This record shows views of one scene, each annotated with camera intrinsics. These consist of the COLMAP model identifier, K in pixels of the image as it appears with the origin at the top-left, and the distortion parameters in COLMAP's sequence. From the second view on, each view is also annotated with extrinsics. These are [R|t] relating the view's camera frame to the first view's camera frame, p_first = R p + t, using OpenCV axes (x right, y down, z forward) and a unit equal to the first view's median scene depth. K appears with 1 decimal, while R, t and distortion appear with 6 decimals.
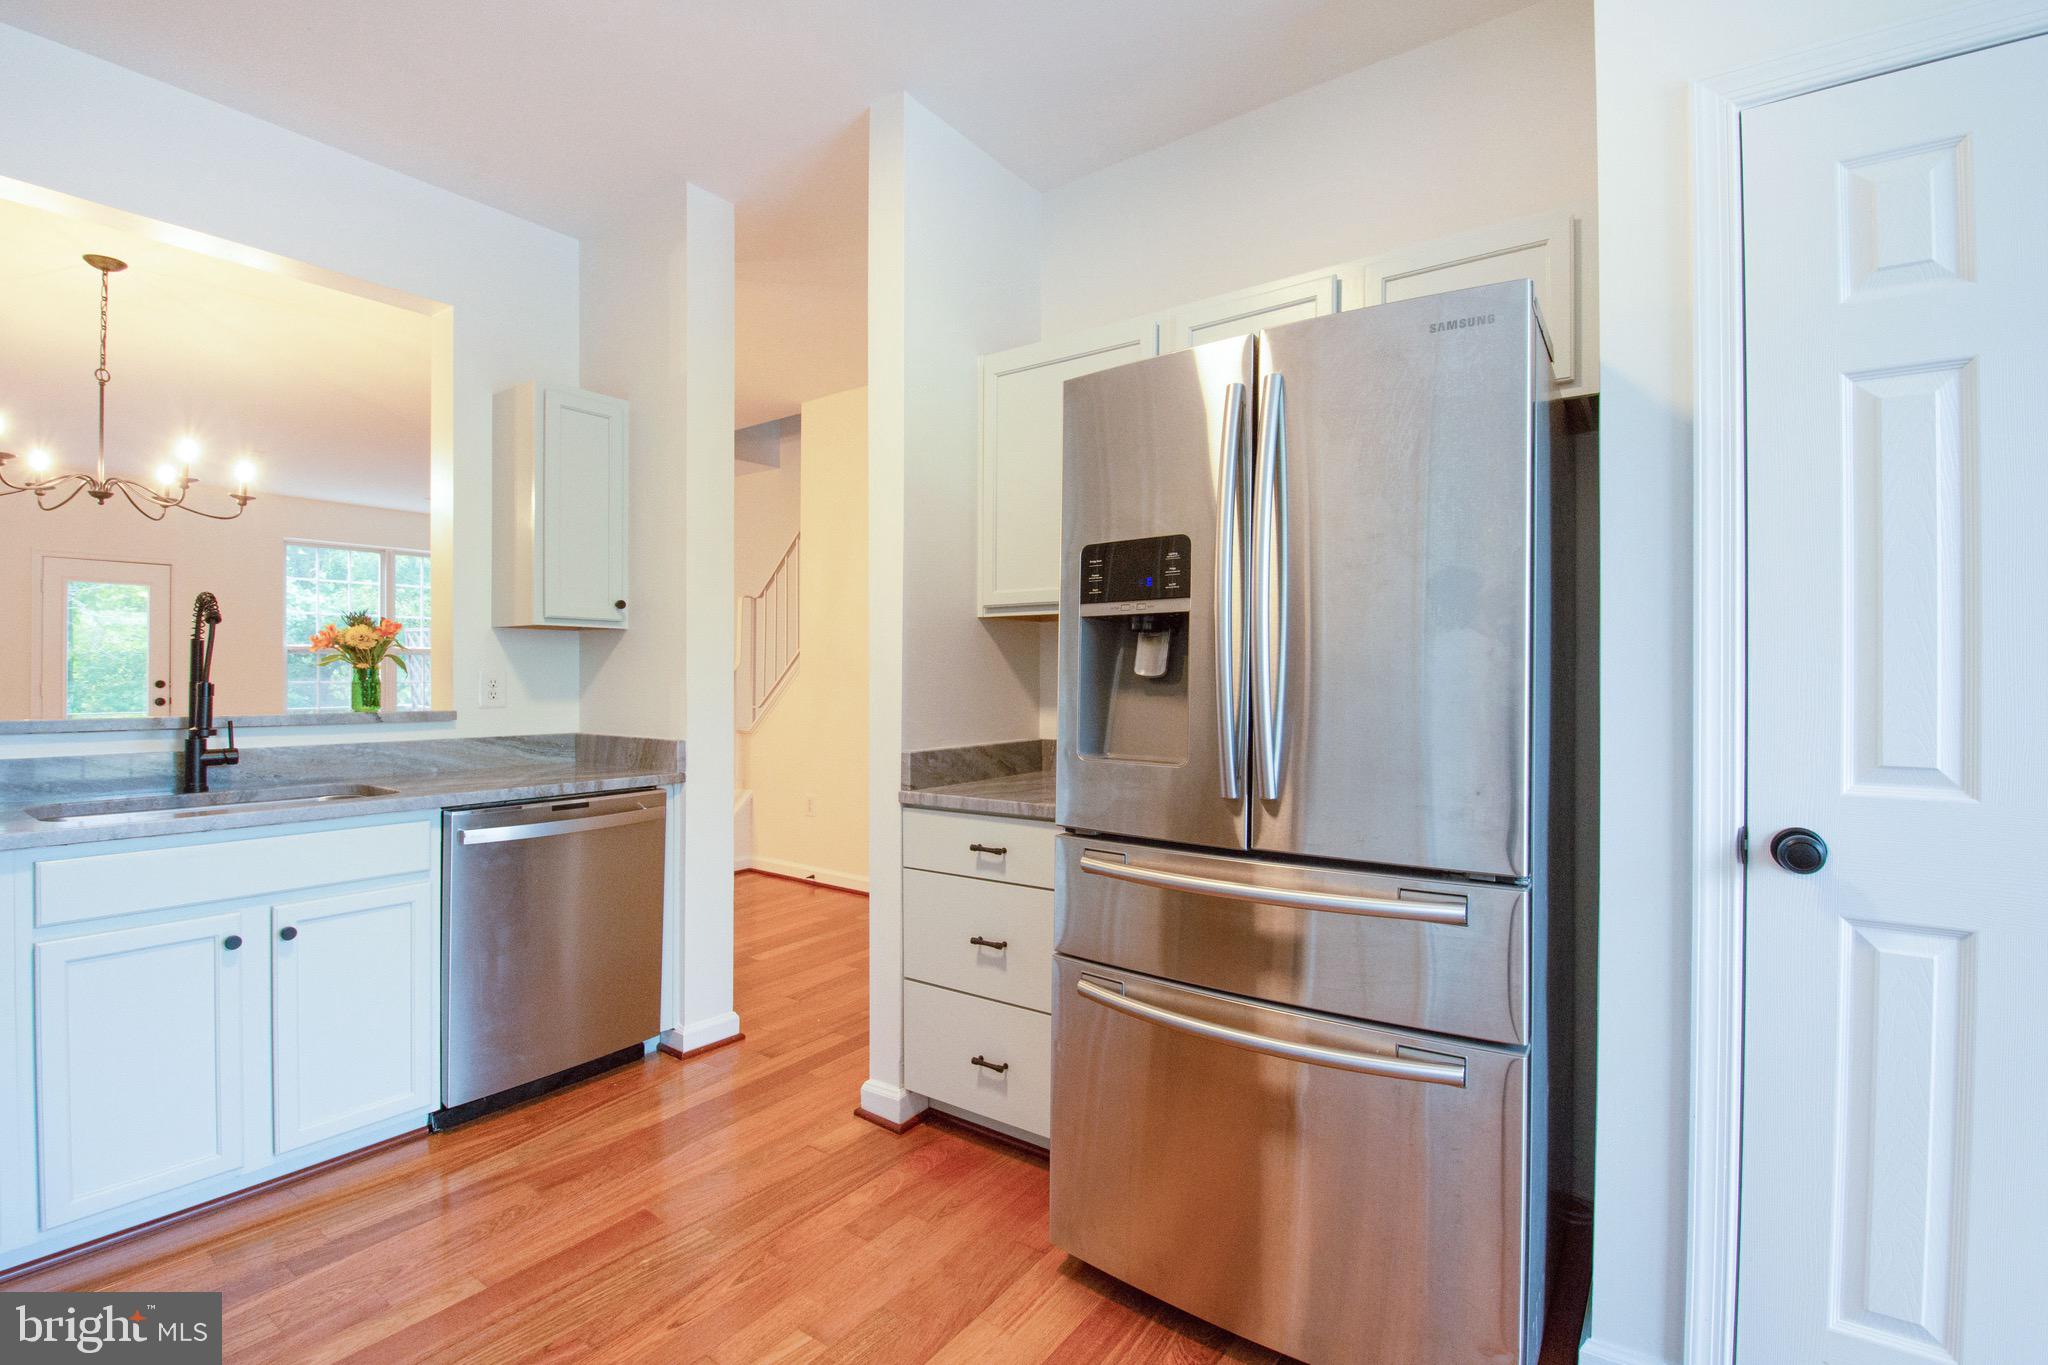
lens RADIAL K [[902.3, 0, 1024.0], [0, 902.3, 682.5], [0, 0, 1]] dist [0.022780, -0.026992]
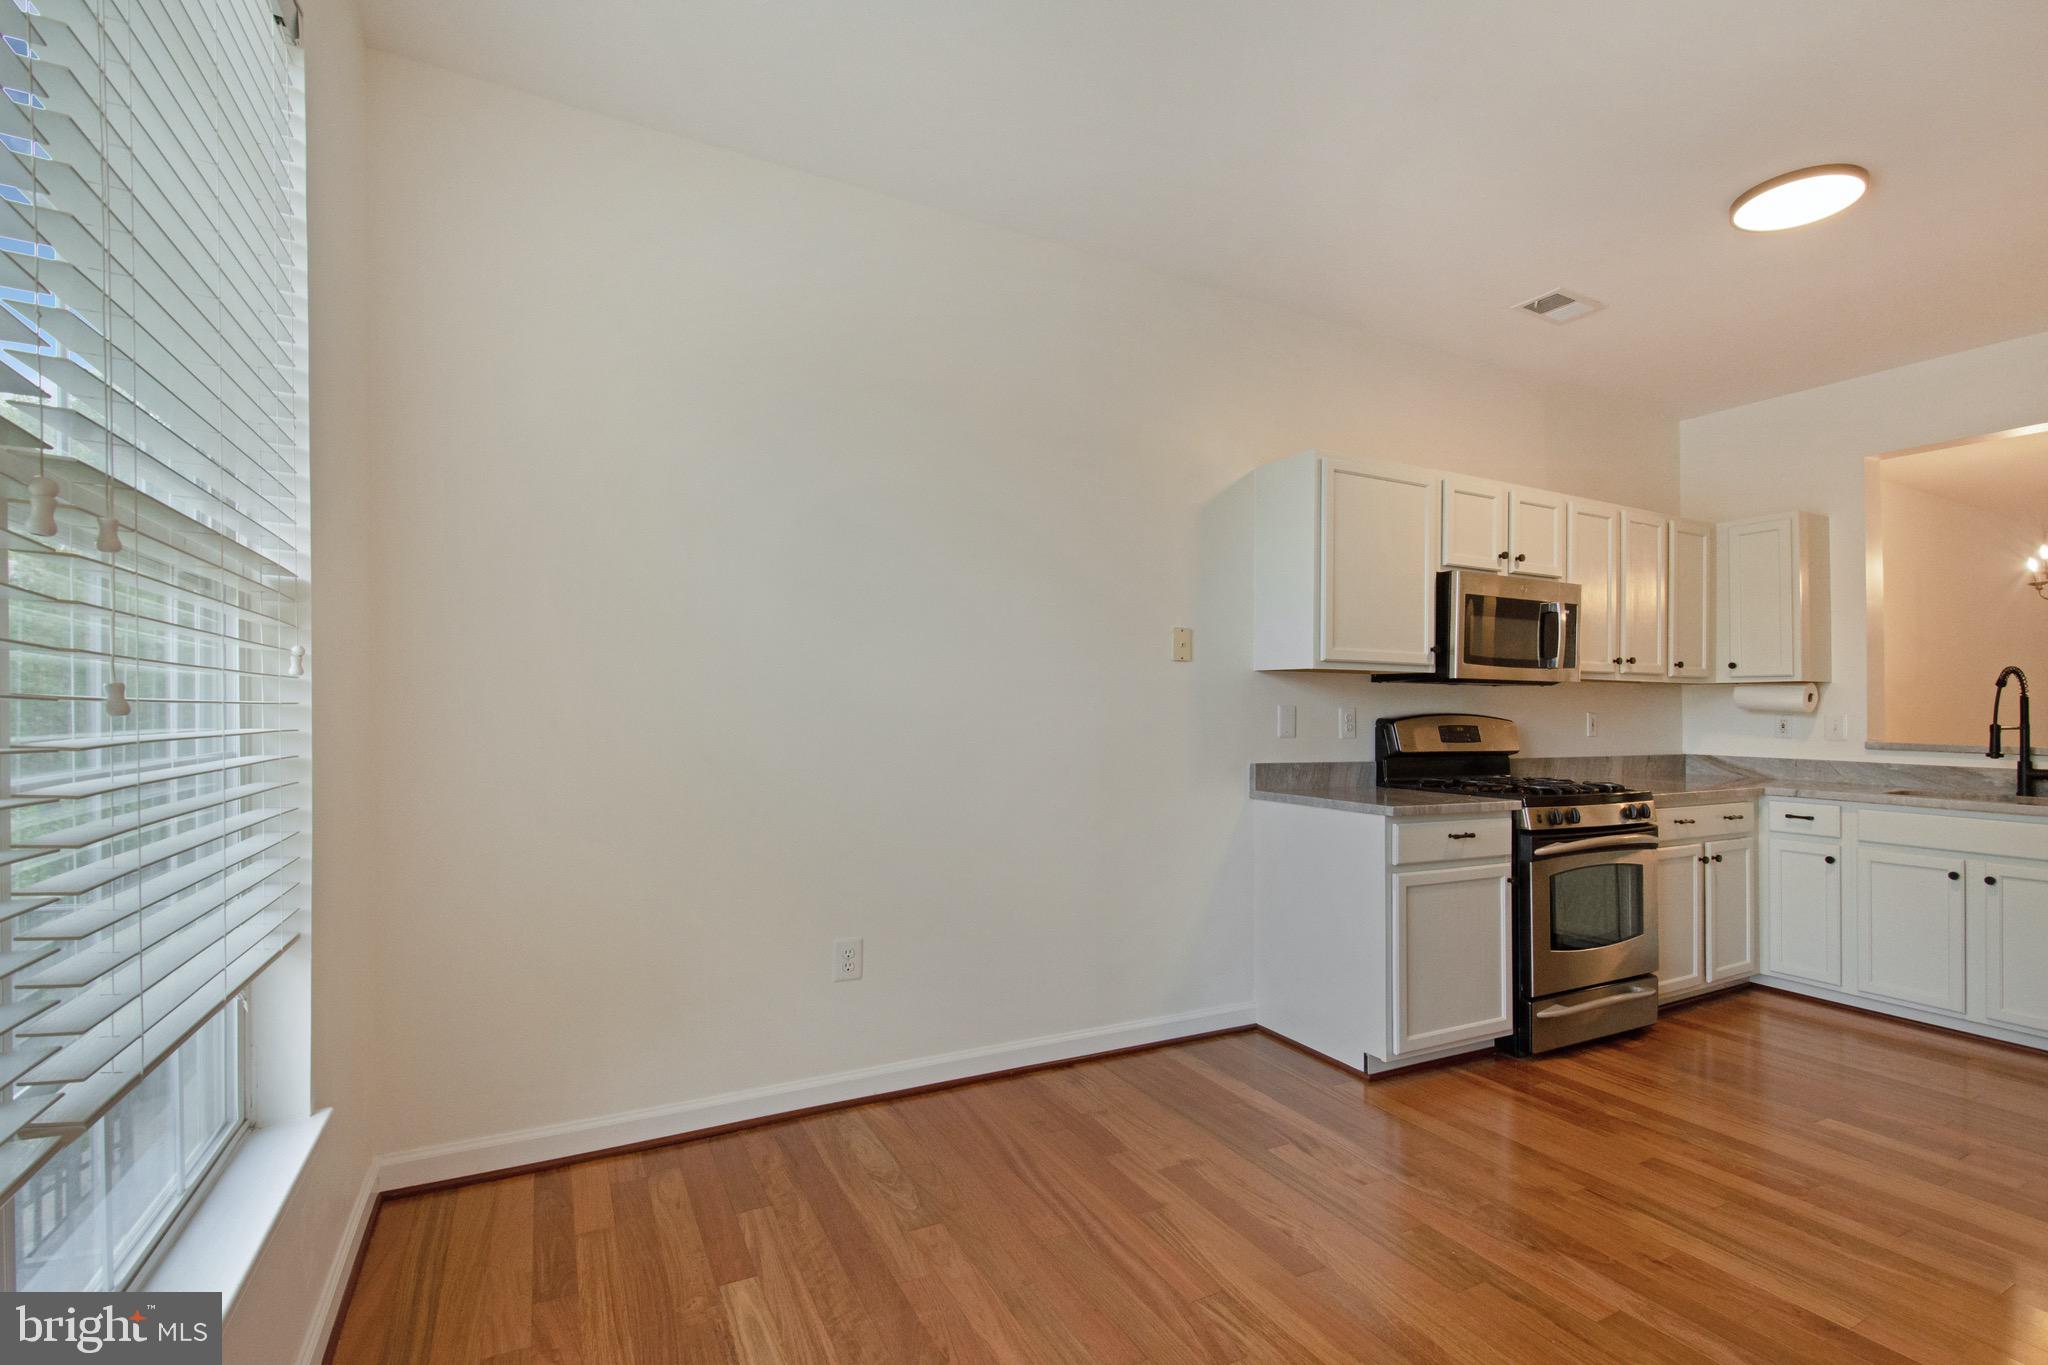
lens RADIAL K [[902.3, 0, 1024.0], [0, 902.3, 682.5], [0, 0, 1]] dist [0.022780, -0.026992]
pose [[-0.444871, -0.030987, -0.895058, 1.156167], [-0.015538, 0.999518, -0.026880, -0.003613], [0.895460, 0.001949, -0.445138, 0.141928]]
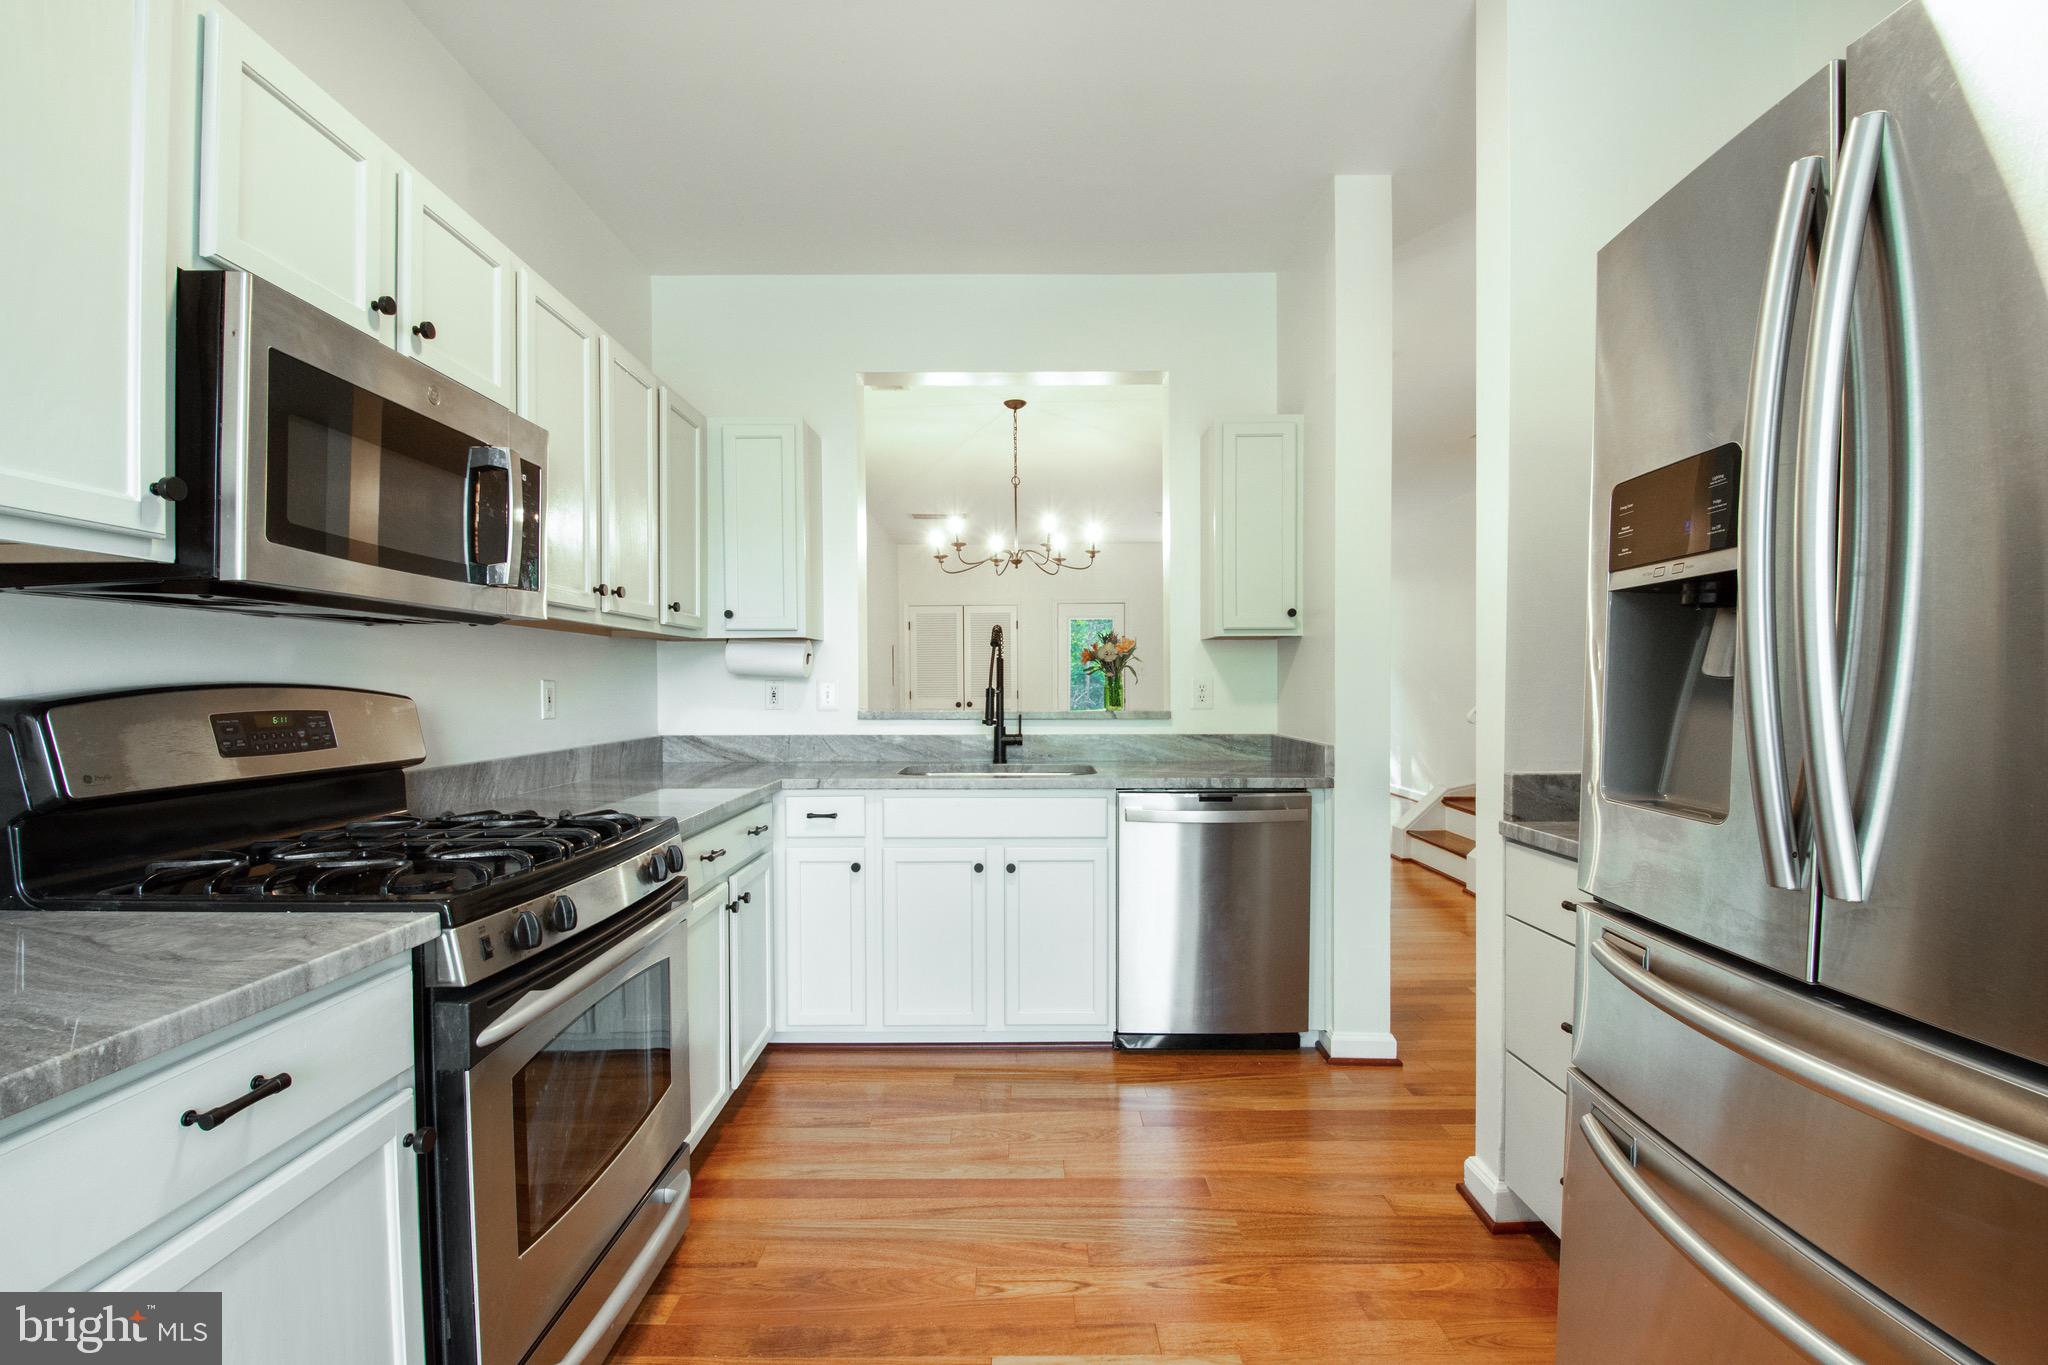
lens RADIAL K [[889.7, 0, 1020.2], [0, 889.7, 705.1], [0, 0, 1]] dist [0.019666, -0.032796]
pose [[0.590530, 0.015700, -0.806863, 0.249039], [0.000656, 0.999801, 0.019934, -0.000270], [0.807015, -0.012302, 0.590402, 0.173334]]
